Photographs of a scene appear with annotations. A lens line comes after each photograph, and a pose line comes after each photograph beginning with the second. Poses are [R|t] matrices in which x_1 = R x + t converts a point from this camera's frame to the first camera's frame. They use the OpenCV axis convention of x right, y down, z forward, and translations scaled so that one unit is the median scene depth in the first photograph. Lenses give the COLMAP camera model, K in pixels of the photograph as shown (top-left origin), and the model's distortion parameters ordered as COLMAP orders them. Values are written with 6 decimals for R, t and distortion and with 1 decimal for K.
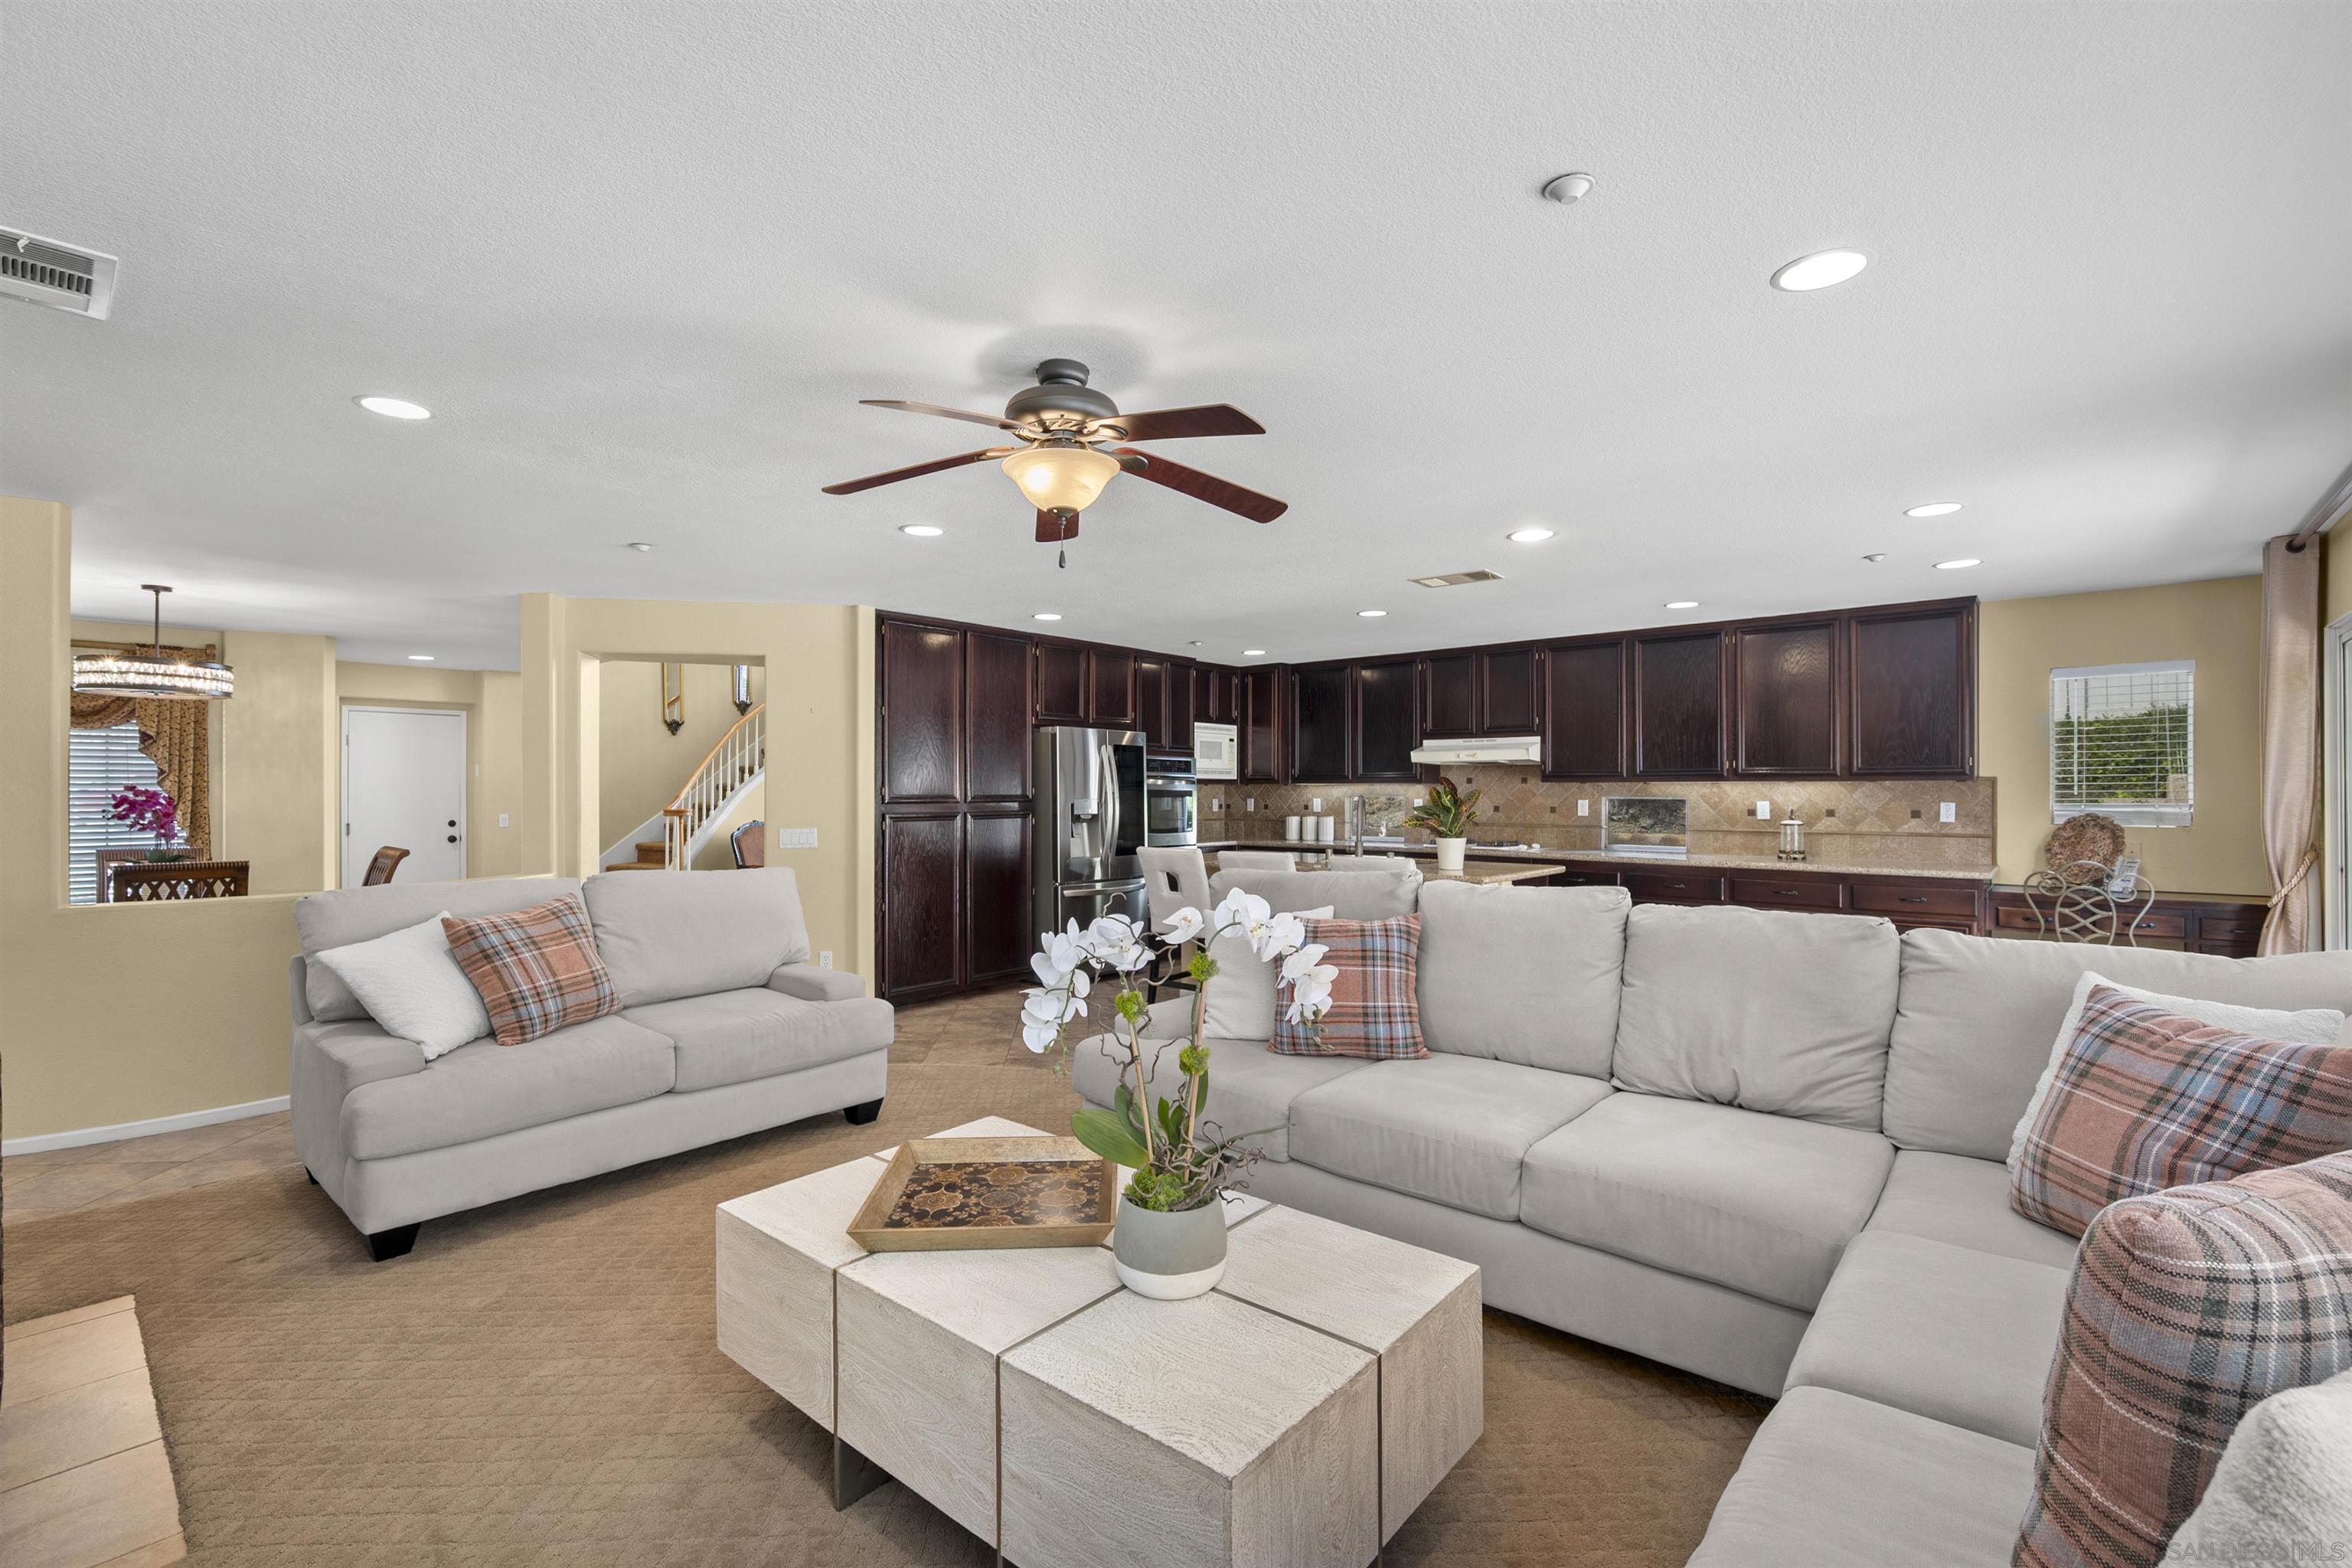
lens RADIAL K [[1014.9, 0, 1165.7], [0, 1014.9, 797.3], [0, 0, 1]] dist [0.004546, 0.000214]
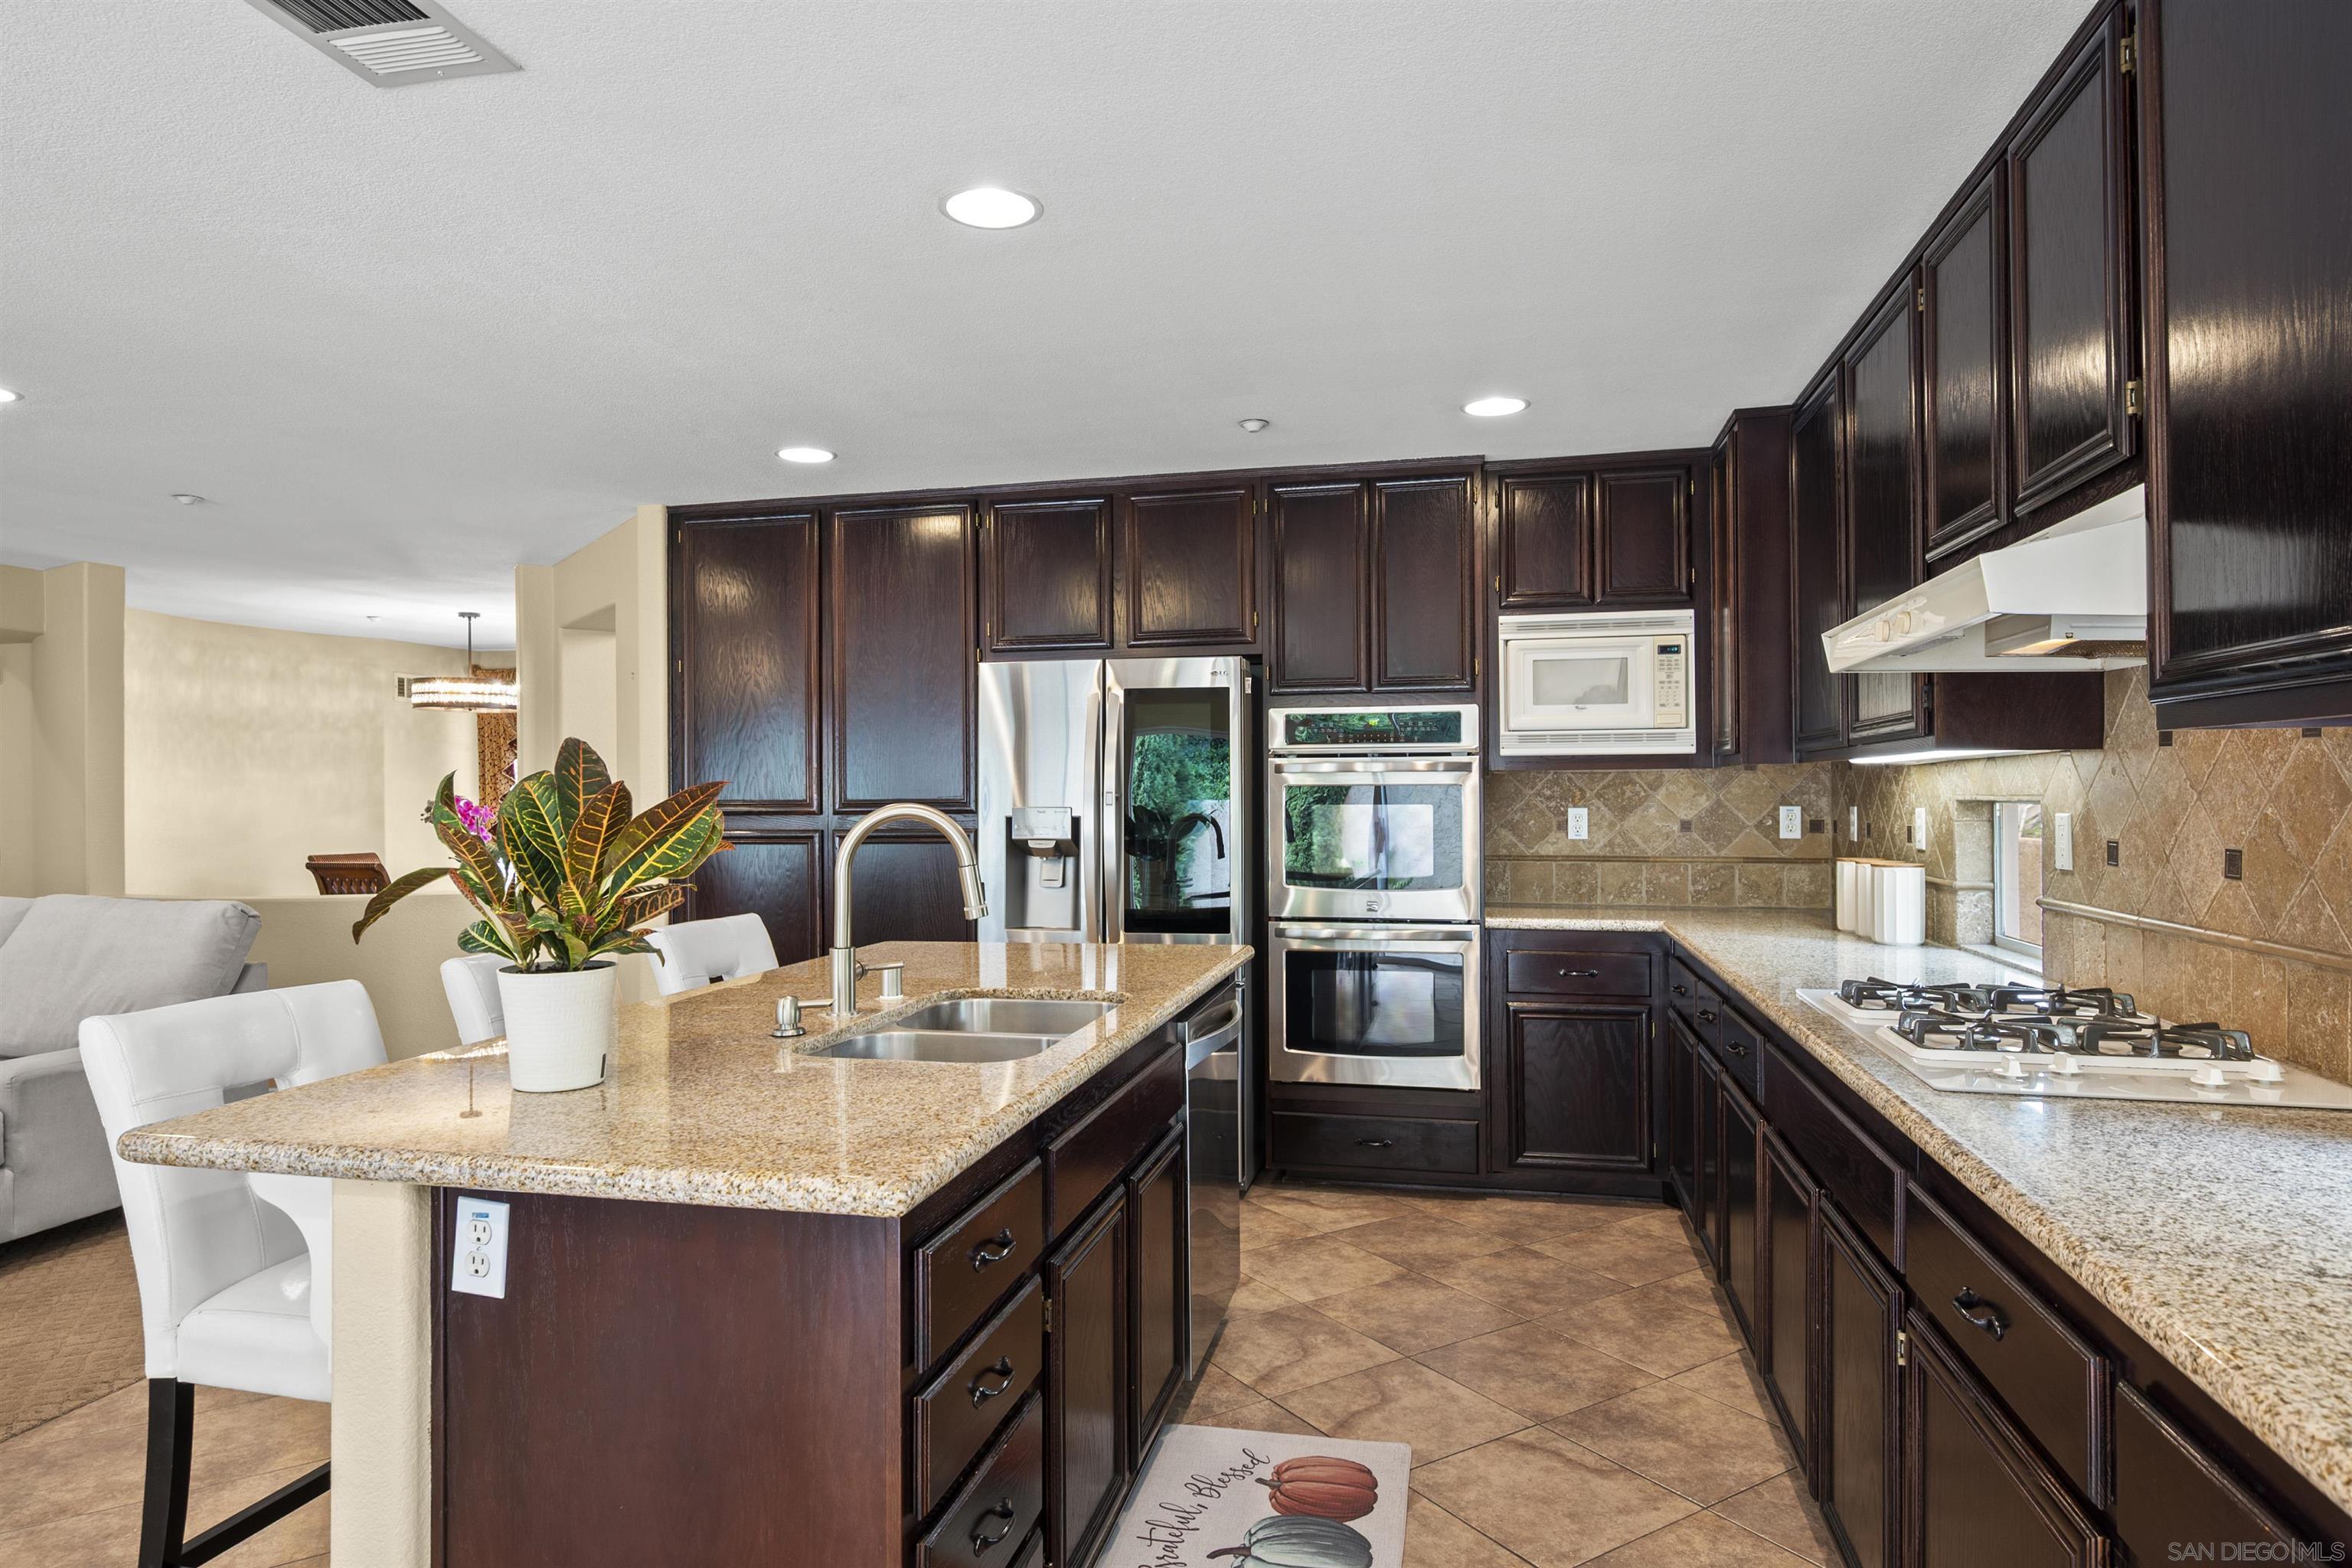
lens RADIAL K [[1361.7, 0, 1175.3], [0, 1361.7, 788.9], [0, 0, 1]] dist [-0.004789, 0.001277]
pose [[0.472761, -0.007424, -0.881159, 0.472854], [0.002817, 0.999972, -0.006914, -0.002564], [0.881186, 0.000786, 0.472769, 0.685478]]
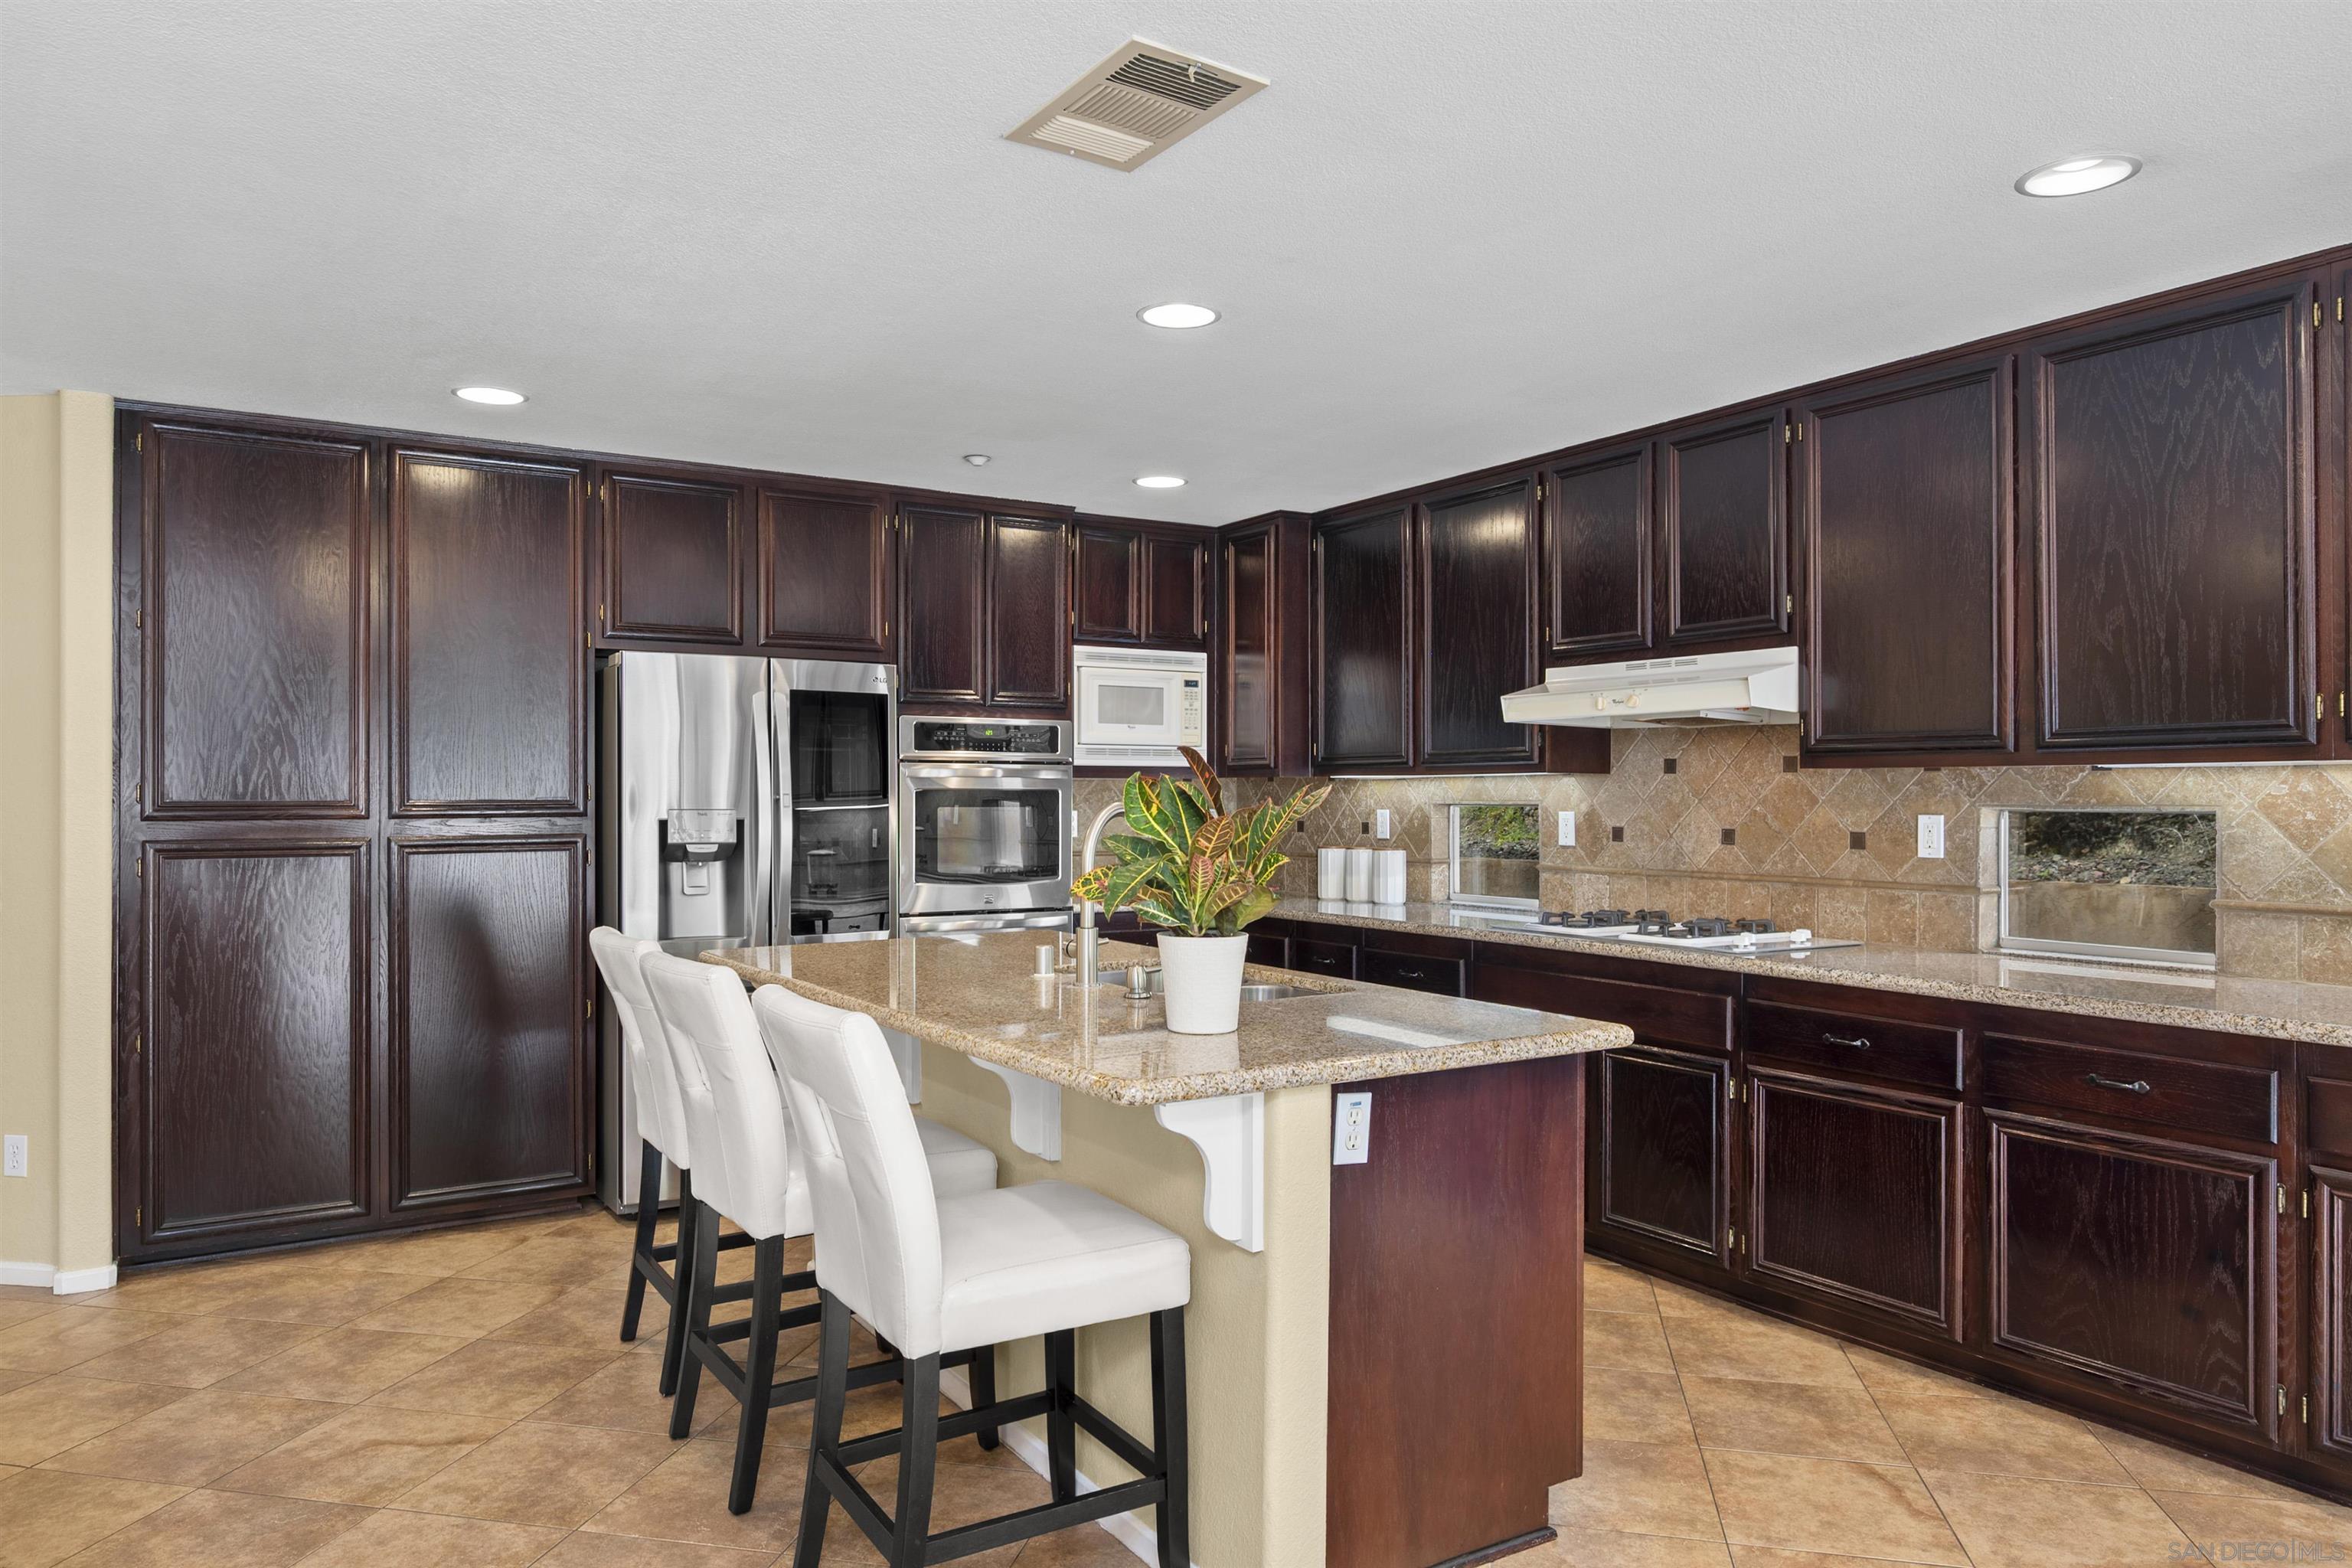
lens RADIAL K [[1514.3, 0, 1170.8], [0, 1514.3, 796.8], [0, 0, 1]] dist [0.000463, 0.001141]
pose [[0.958221, -0.000544, -0.286028, 0.289108], [-0.000585, 0.999992, -0.003863, -0.001682], [0.286028, 0.003869, 0.958214, 0.373123]]
